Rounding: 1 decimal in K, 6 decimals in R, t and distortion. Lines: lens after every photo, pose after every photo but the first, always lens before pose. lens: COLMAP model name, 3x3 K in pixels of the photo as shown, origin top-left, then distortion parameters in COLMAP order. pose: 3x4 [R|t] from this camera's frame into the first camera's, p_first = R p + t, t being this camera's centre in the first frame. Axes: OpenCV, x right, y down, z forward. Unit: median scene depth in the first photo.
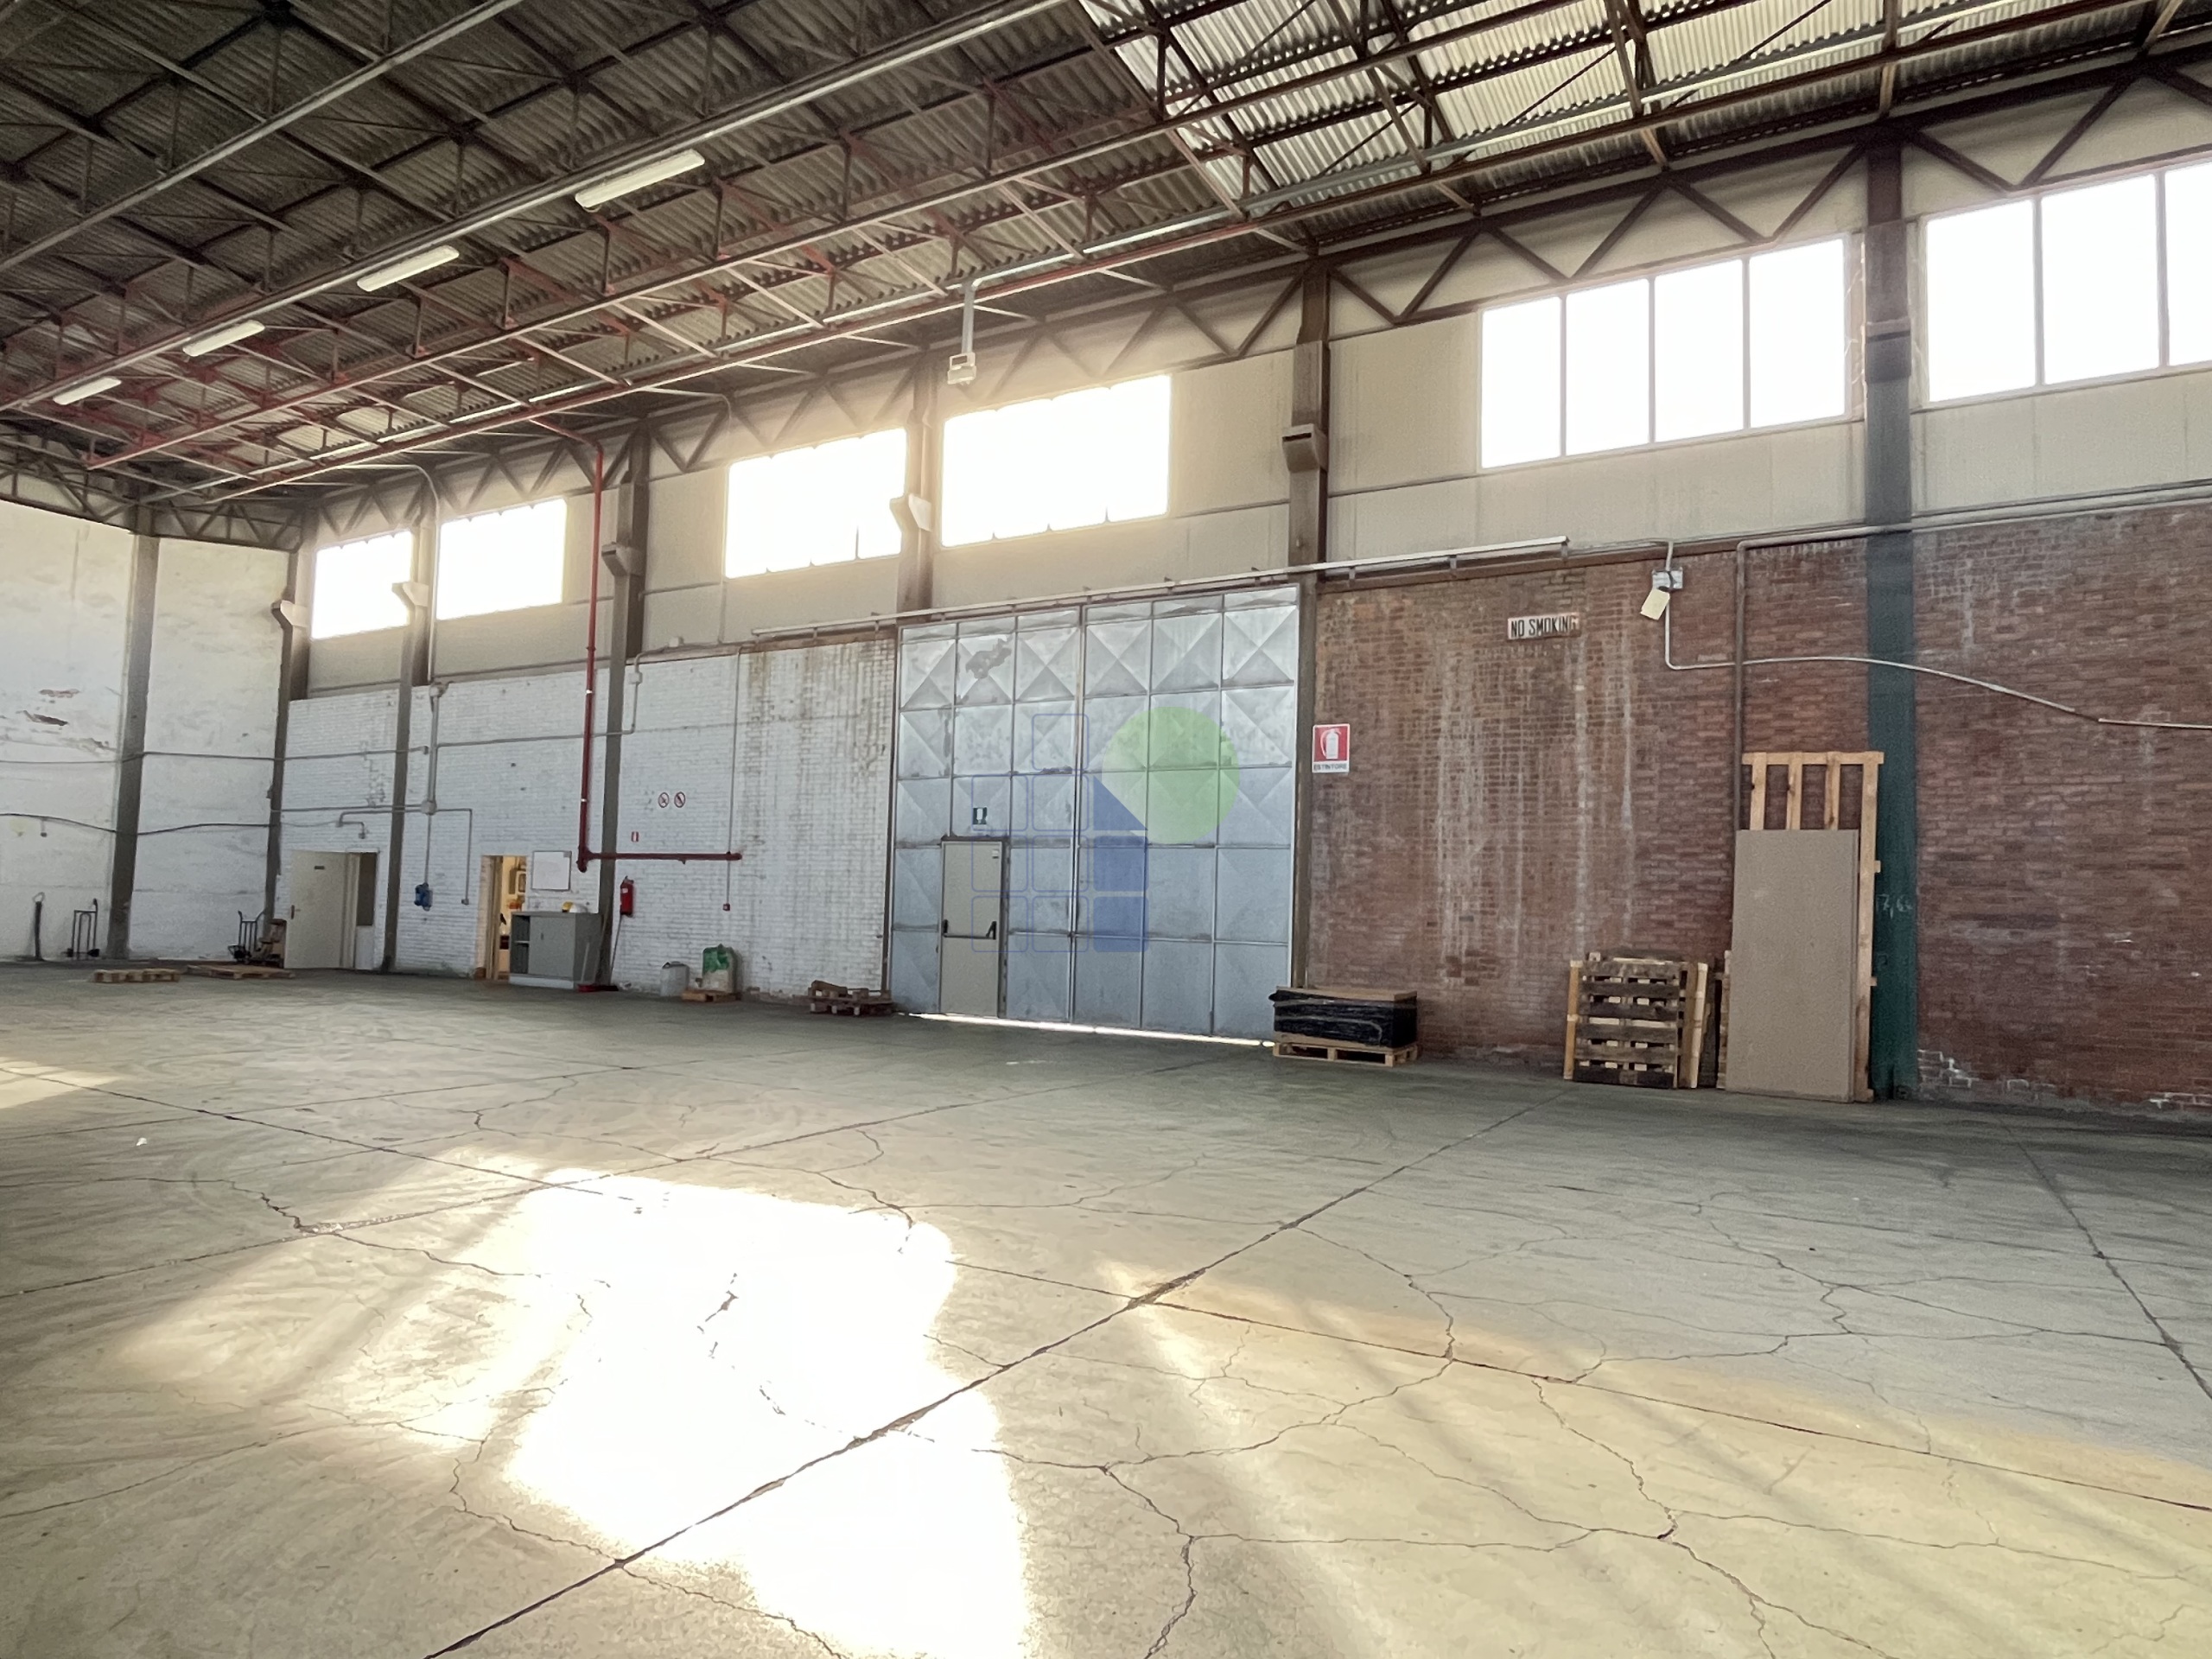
lens RADIAL K [[1292.3, 0, 1108.9], [0, 1292.3, 836.2], [0, 0, 1]] dist [-0.000945, -0.001096]
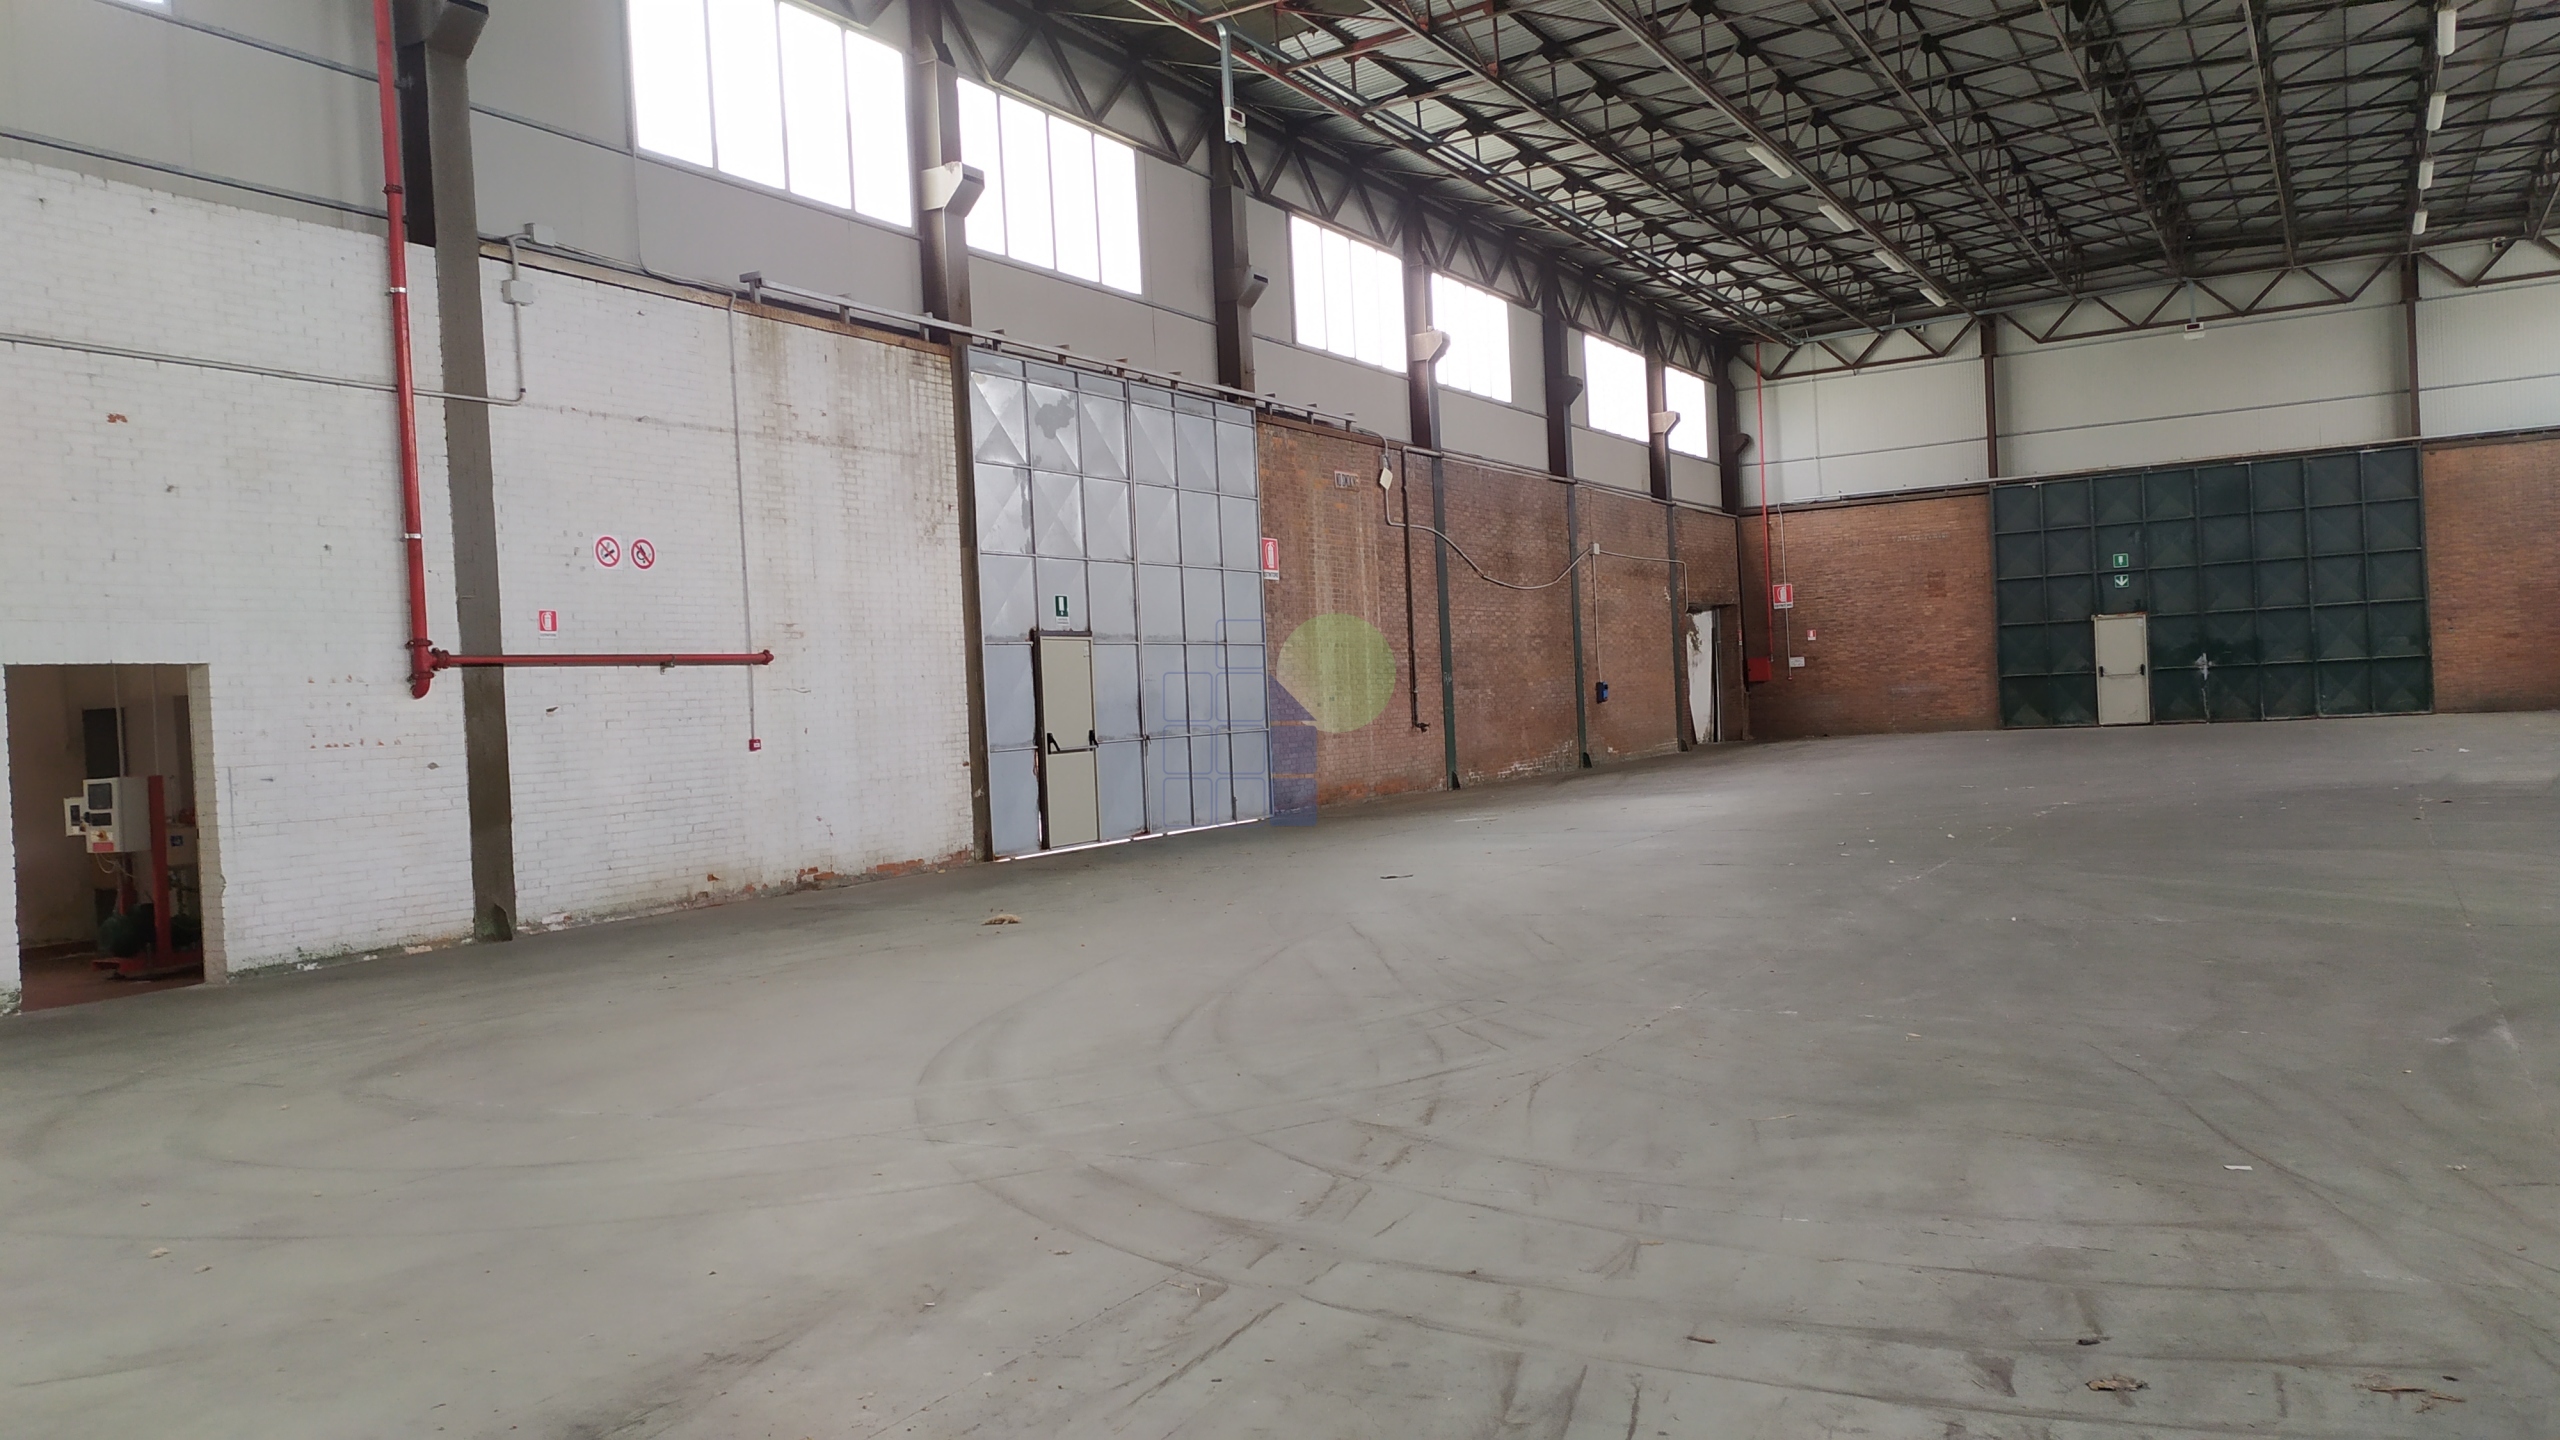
lens RADIAL K [[1904.7, 0, 1297.0], [0, 1904.7, 711.8], [0, 0, 1]] dist [0.059991, -0.049516]
pose [[-0.020217, -0.035030, 0.999182, -1.548876], [-0.009578, 0.999347, 0.034842, 0.009650], [-0.999750, -0.008866, -0.020539, 1.014299]]
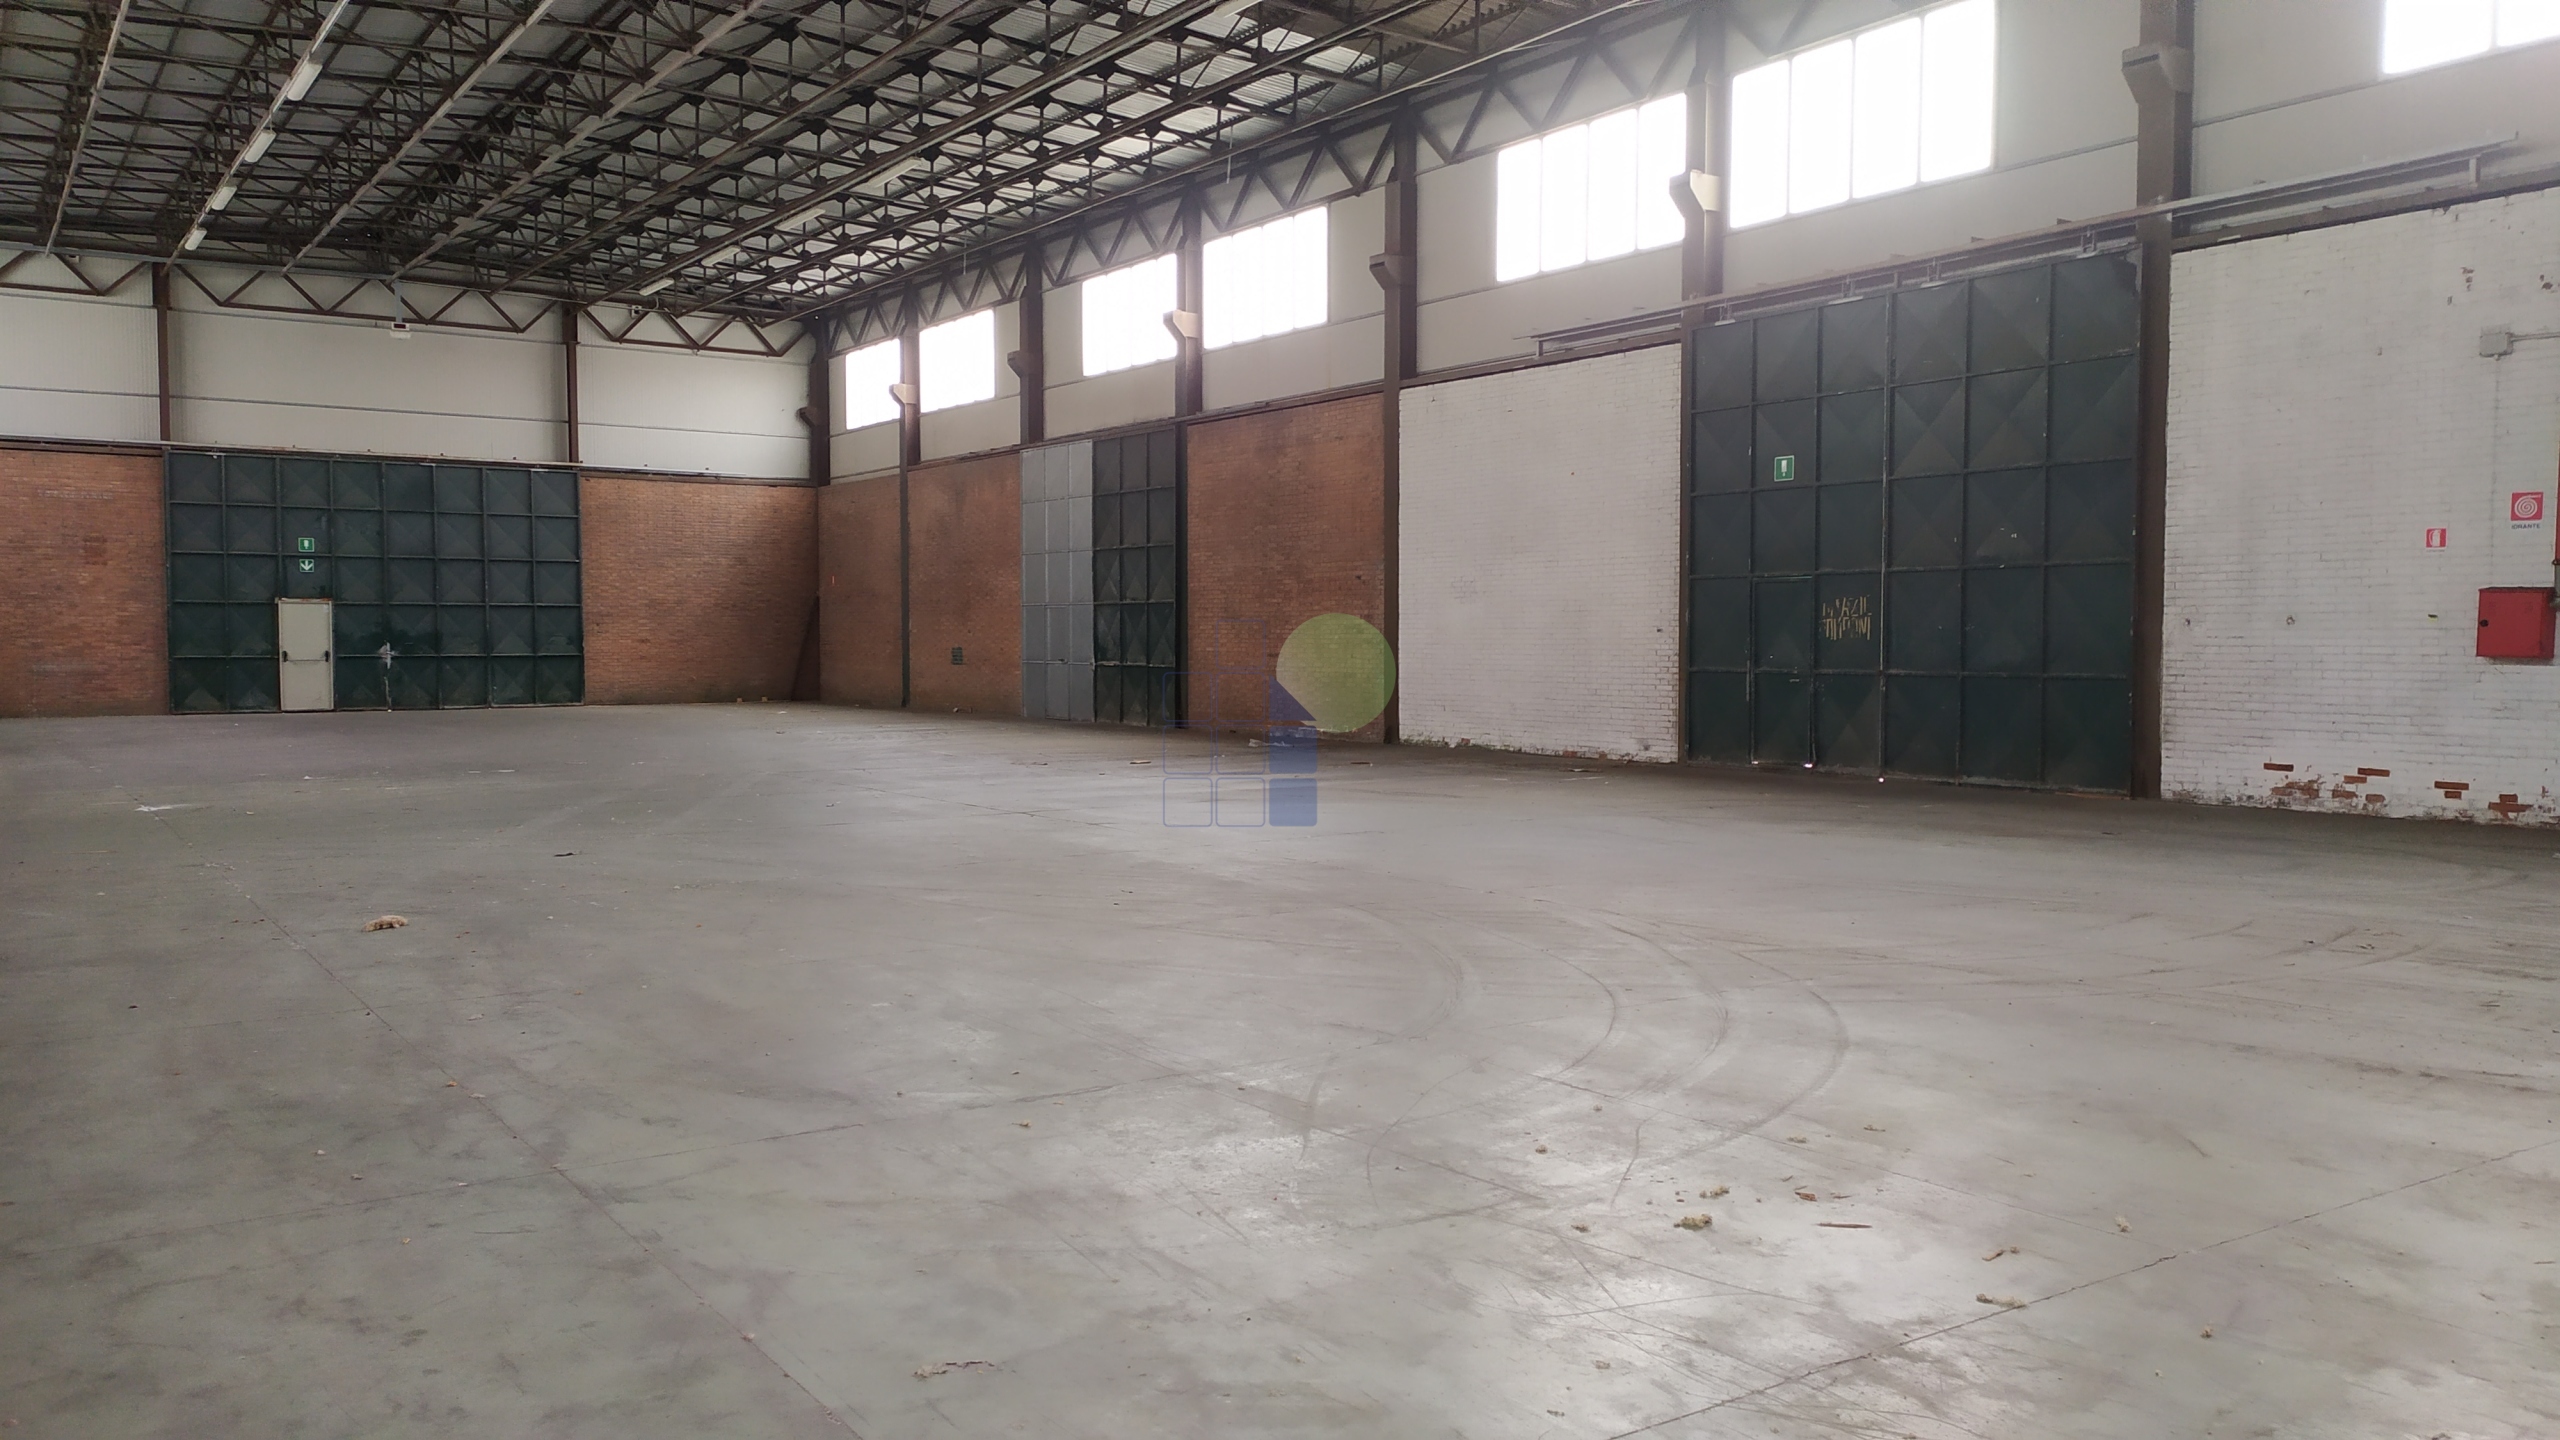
lens RADIAL K [[1883.9, 0, 1294.2], [0, 1883.9, 715.3], [0, 0, 1]] dist [0.057414, -0.048734]
pose [[-0.911460, -0.045908, 0.408820, -1.195039], [-0.050762, 0.998710, -0.001024, 0.051100], [-0.408246, -0.021686, -0.912615, 1.673969]]
